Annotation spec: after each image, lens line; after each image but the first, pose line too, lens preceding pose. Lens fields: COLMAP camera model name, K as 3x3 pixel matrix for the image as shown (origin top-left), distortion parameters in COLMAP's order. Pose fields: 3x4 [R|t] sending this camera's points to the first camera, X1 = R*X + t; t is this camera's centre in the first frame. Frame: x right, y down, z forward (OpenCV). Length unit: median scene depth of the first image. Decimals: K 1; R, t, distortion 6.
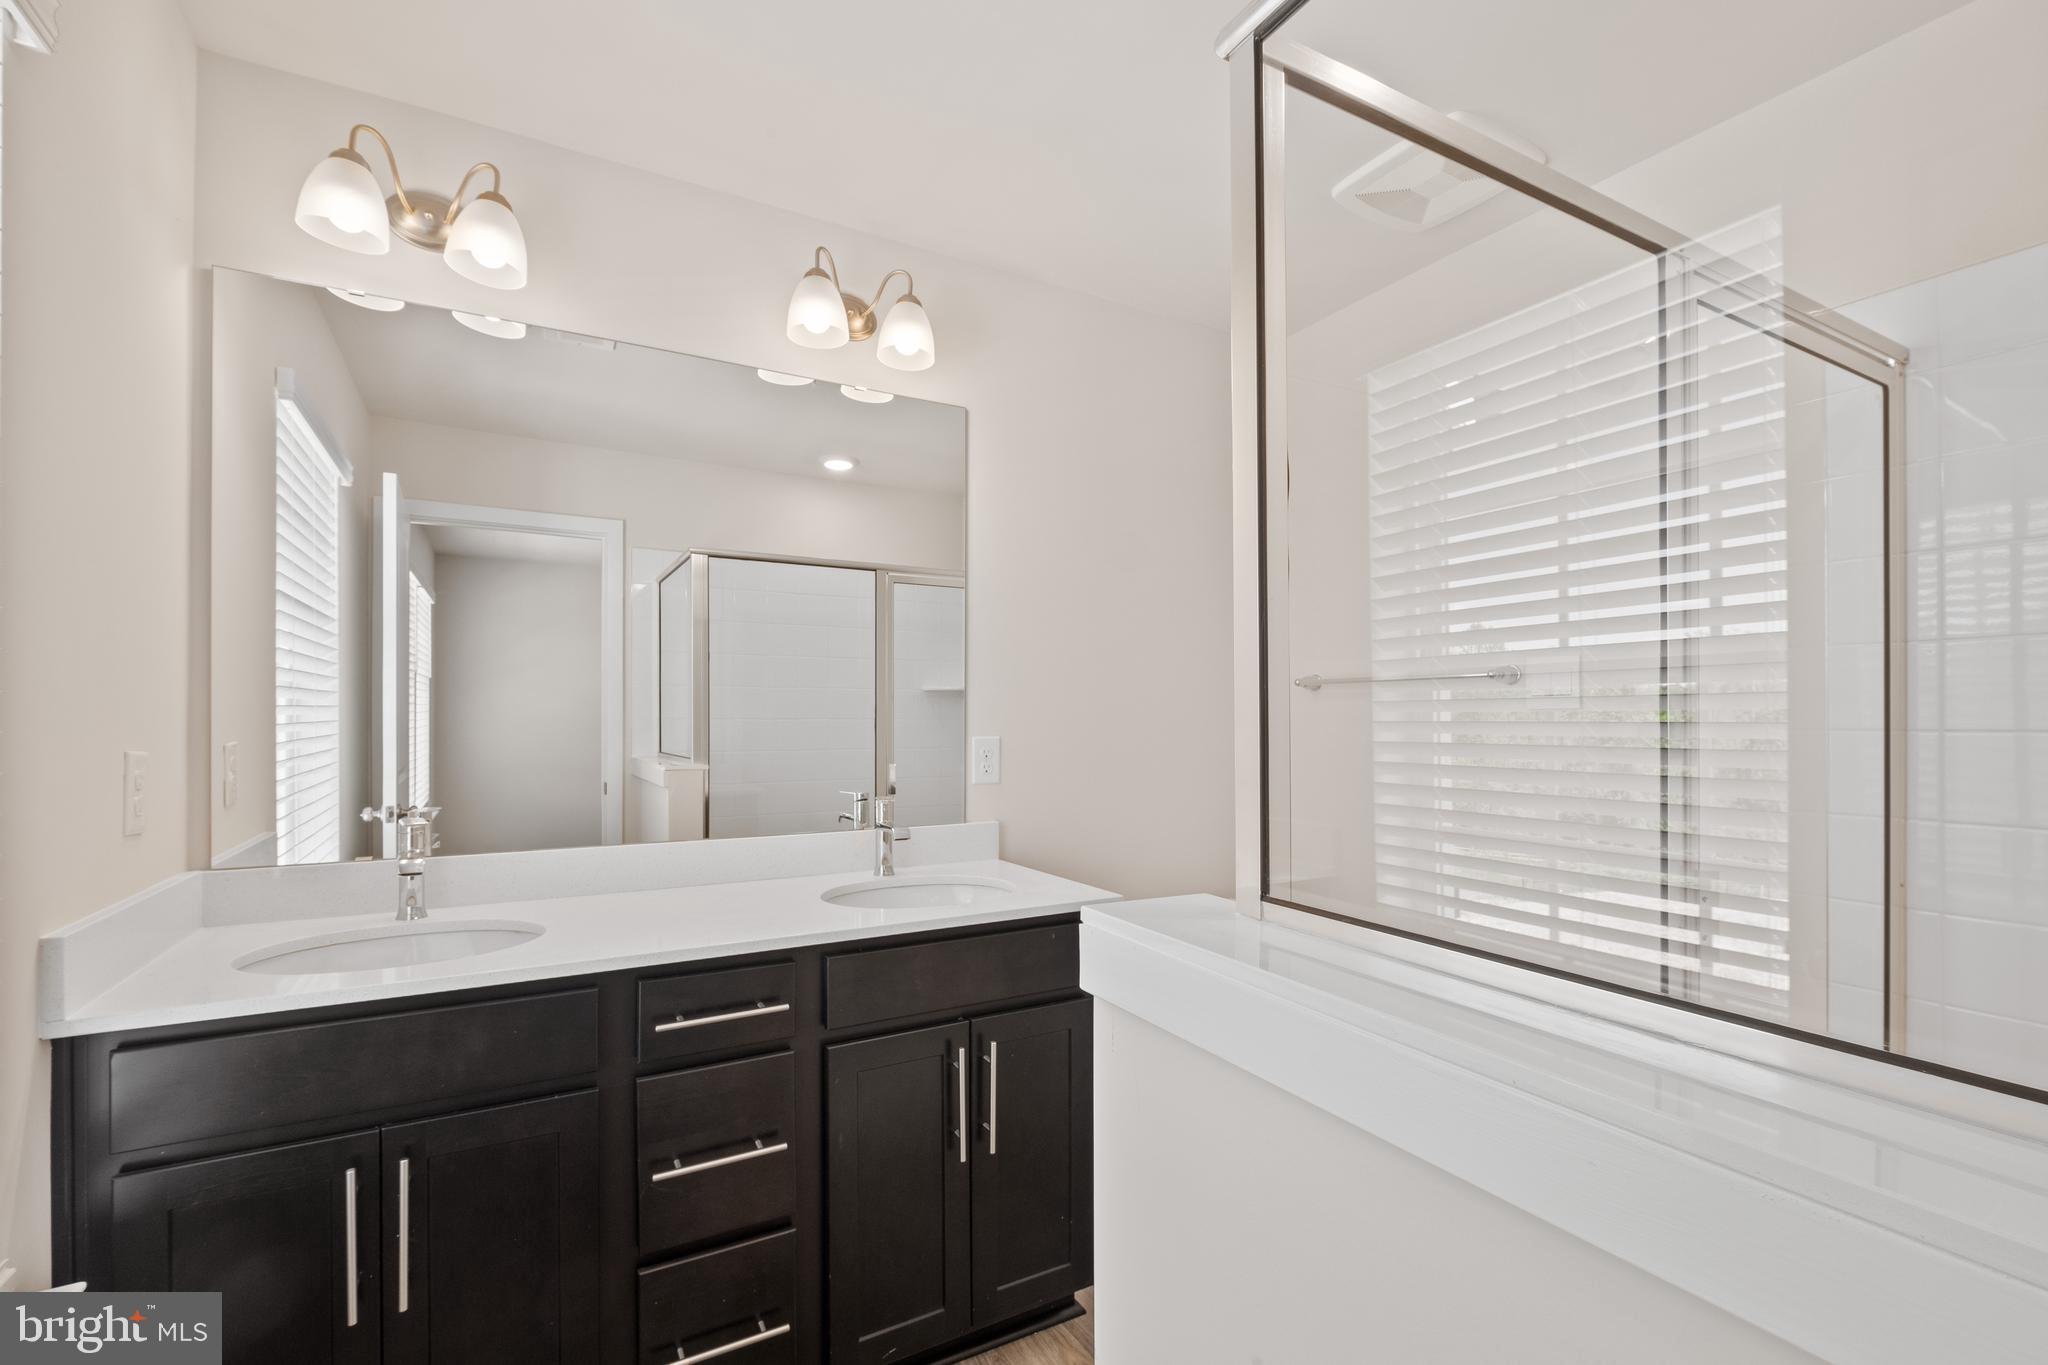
lens RADIAL K [[906.1, 0, 1018.1], [0, 906.1, 674.9], [0, 0, 1]] dist [-0.000737, -0.000706]
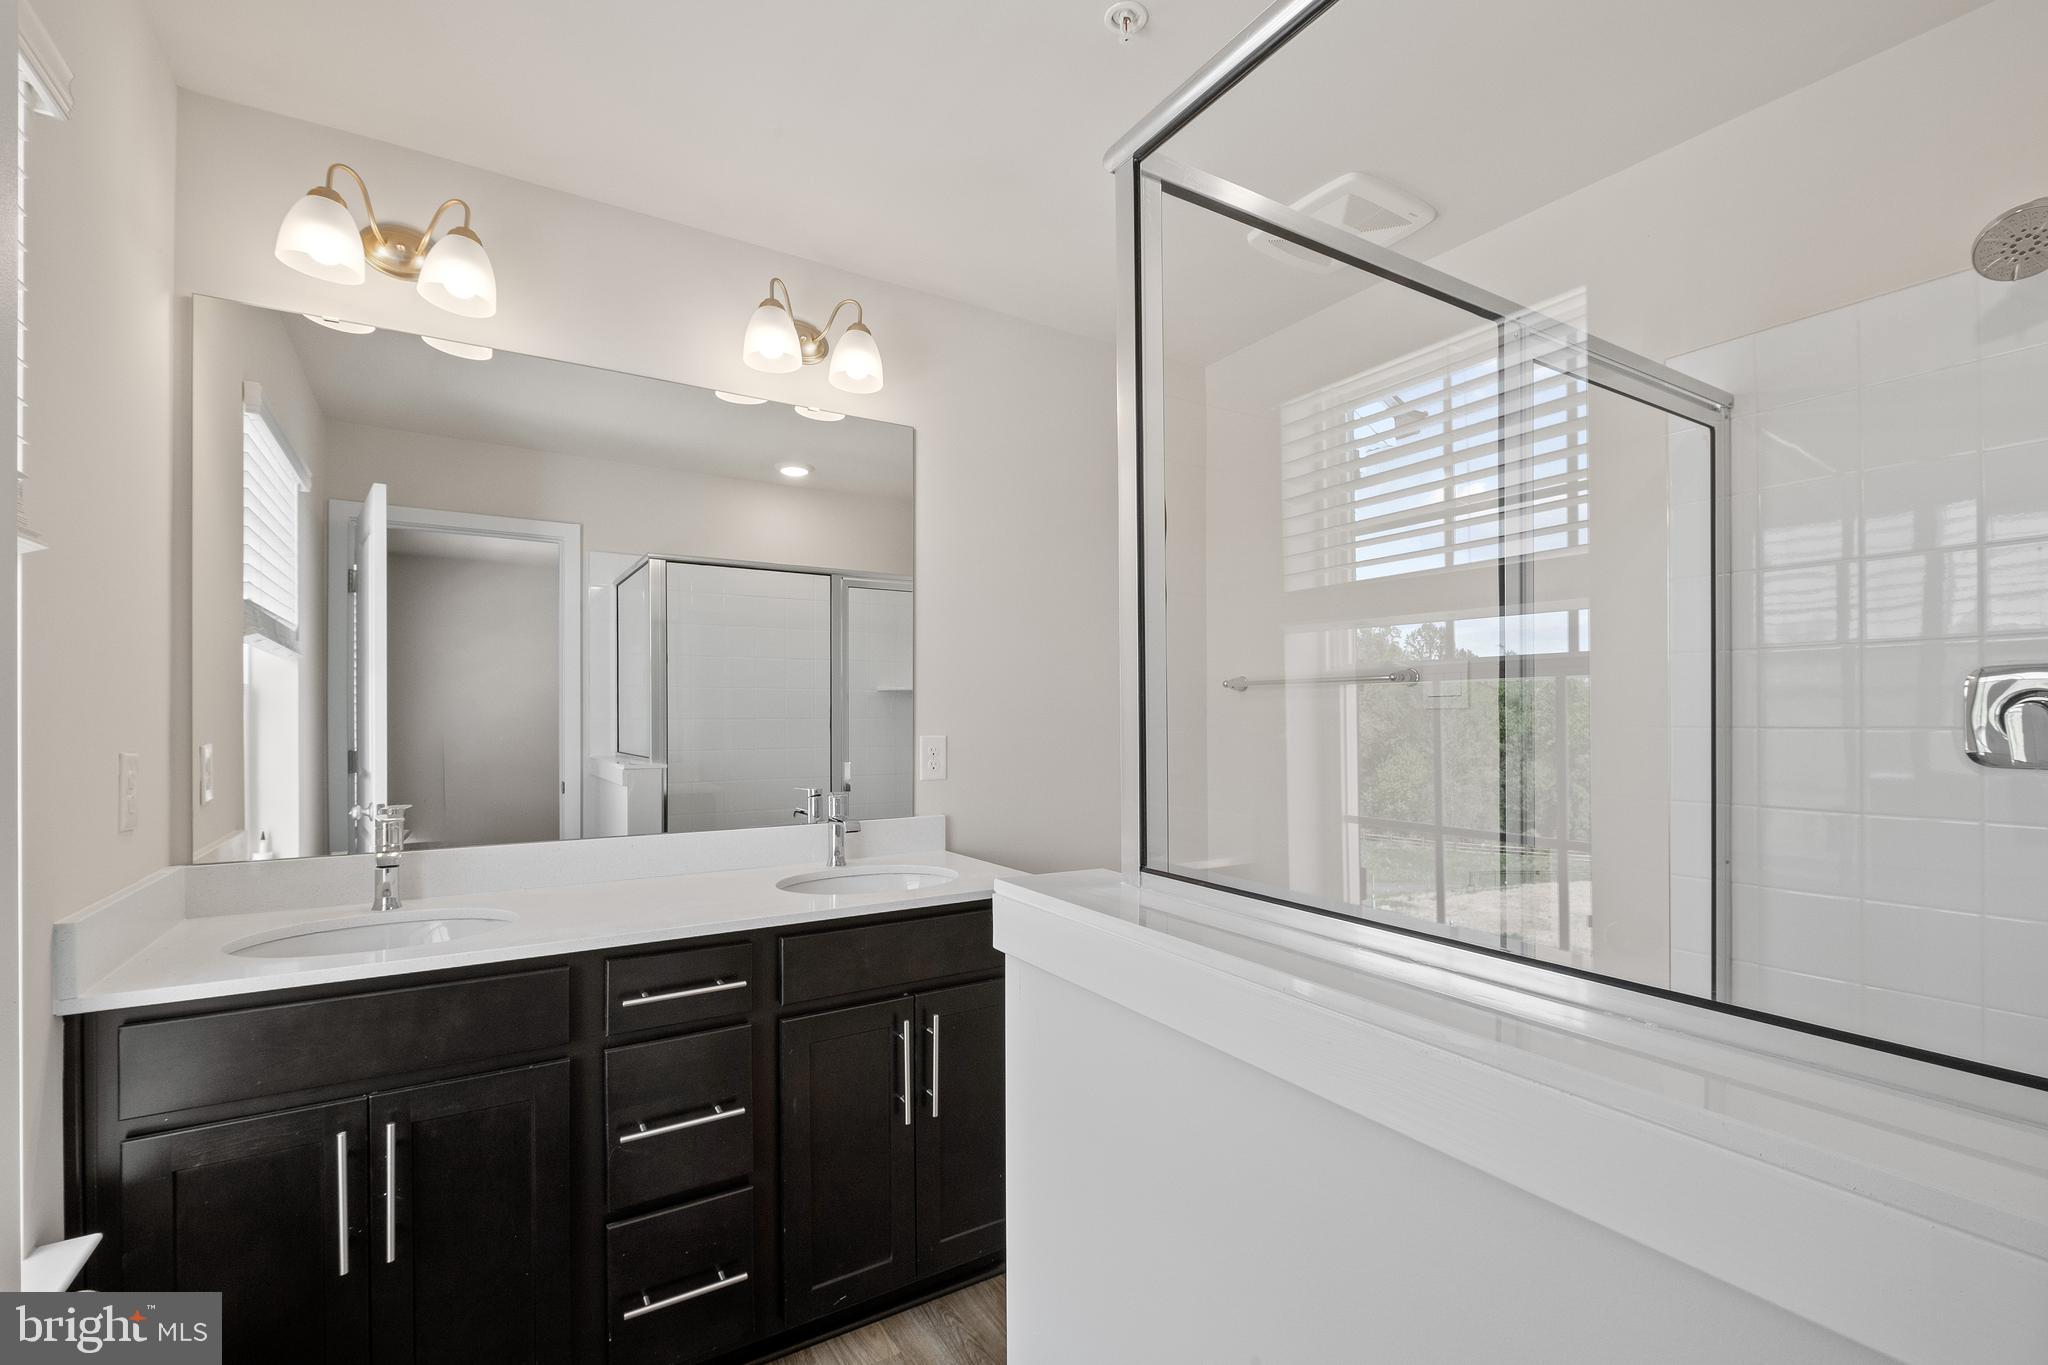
lens RADIAL K [[912.4, 0, 1025.8], [0, 912.4, 674.4], [0, 0, 1]] dist [-0.002747, -0.000756]
pose [[0.998780, -0.001044, 0.049380, 0.027146], [0.000936, 0.999997, 0.002207, -0.008067], [-0.049382, -0.002158, 0.998778, -0.101382]]
